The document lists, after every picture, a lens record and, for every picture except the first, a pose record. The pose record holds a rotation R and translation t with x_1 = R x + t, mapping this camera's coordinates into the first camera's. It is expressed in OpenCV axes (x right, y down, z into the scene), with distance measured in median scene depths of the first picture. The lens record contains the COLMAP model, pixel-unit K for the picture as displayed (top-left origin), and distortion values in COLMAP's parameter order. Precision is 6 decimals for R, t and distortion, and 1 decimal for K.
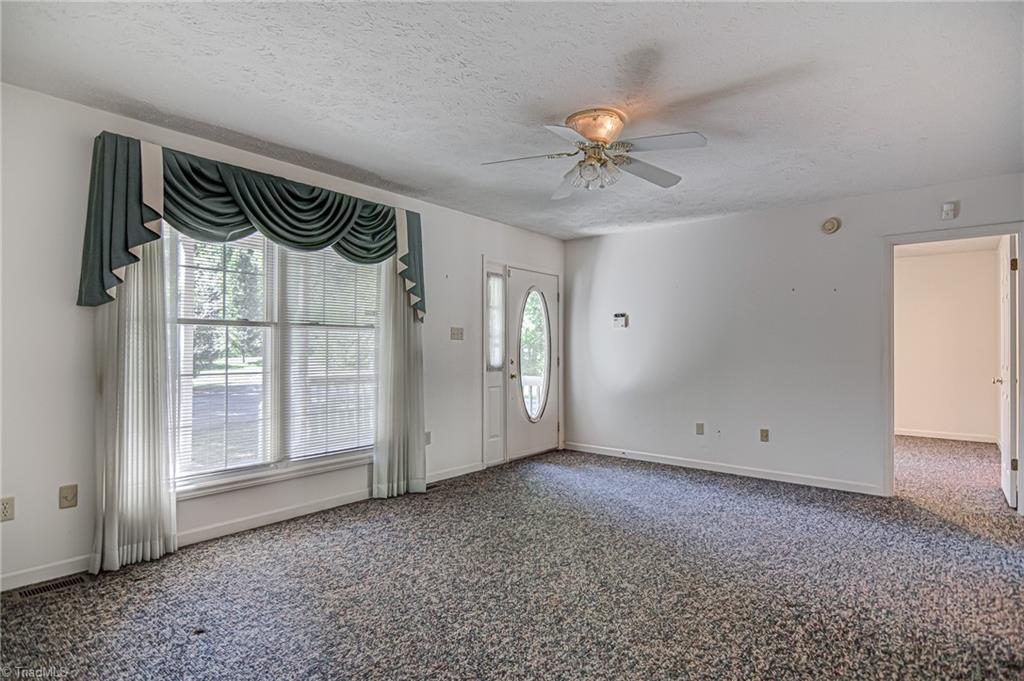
lens RADIAL K [[547.8, 0, 512.1], [0, 547.8, 340.3], [0, 0, 1]] dist [0.020084, -0.006473]
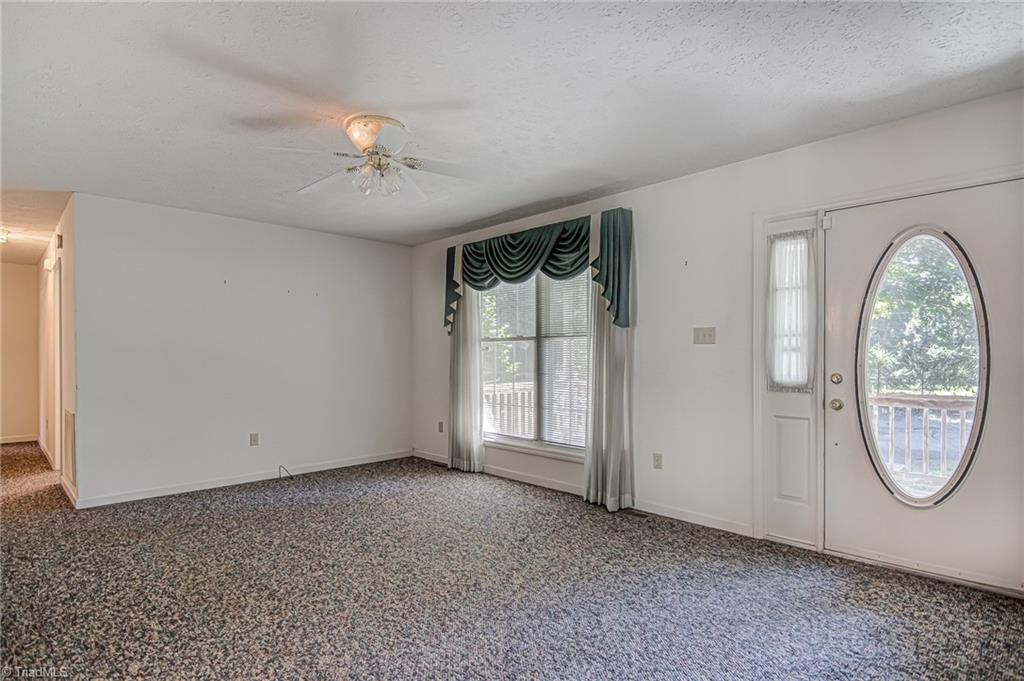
lens RADIAL K [[547.8, 0, 511.8], [0, 547.8, 360.0], [0, 0, 1]] dist [0.020084, -0.006473]
pose [[-0.139265, 0.007030, -0.990230, 1.137476], [0.018295, 0.999822, 0.004525, 0.020845], [0.990086, -0.017486, -0.139369, 1.417084]]
